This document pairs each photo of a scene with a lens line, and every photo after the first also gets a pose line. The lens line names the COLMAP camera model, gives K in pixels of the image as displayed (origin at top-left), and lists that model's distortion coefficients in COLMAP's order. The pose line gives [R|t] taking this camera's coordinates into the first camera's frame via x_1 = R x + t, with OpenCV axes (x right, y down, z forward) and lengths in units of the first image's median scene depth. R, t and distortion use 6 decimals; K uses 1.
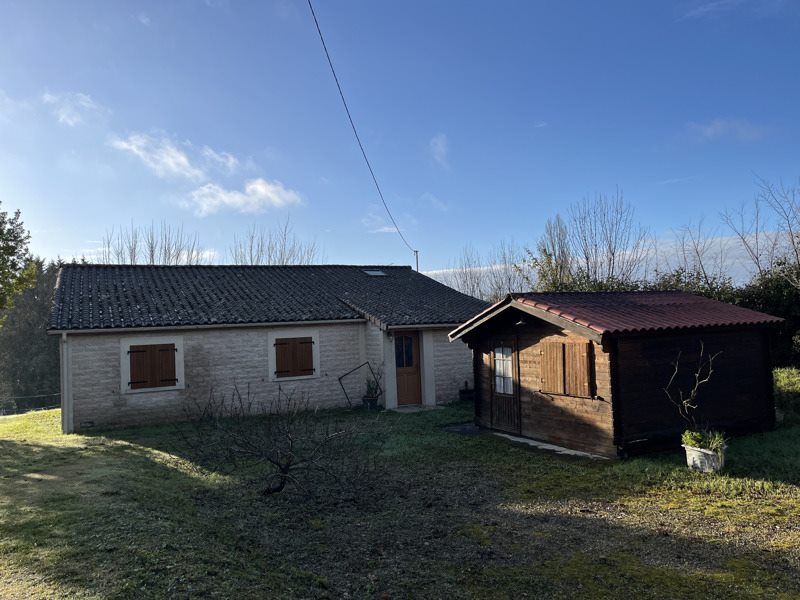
lens RADIAL K [[604.0, 0, 400.4], [0, 604.0, 300.8], [0, 0, 1]] dist [0.041412, -0.011972]
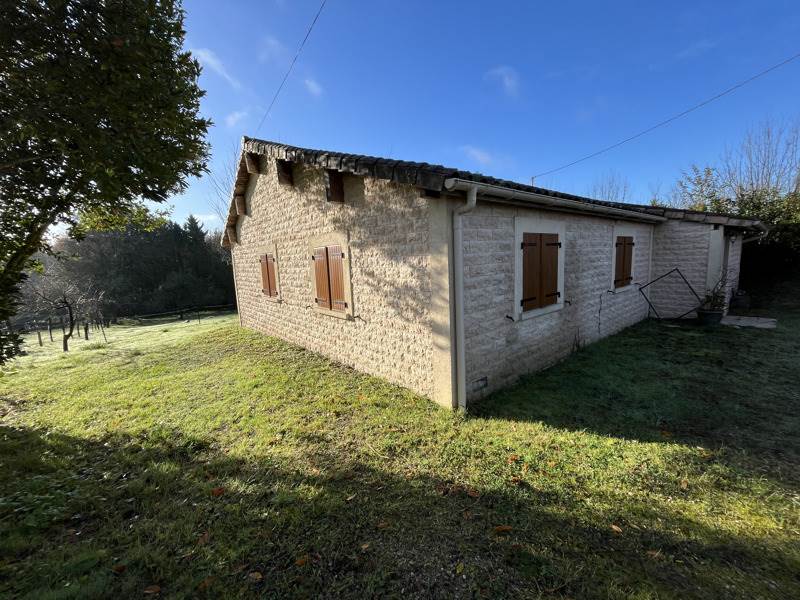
lens RADIAL K [[322.0, 0, 400.3], [0, 322.0, 298.9], [0, 0, 1]] dist [0.000284, -0.000006]
pose [[0.974003, -0.025712, 0.225070, -0.618391], [-0.009488, 0.988035, 0.153935, 0.089282], [-0.226336, -0.152068, 0.962106, 0.745414]]
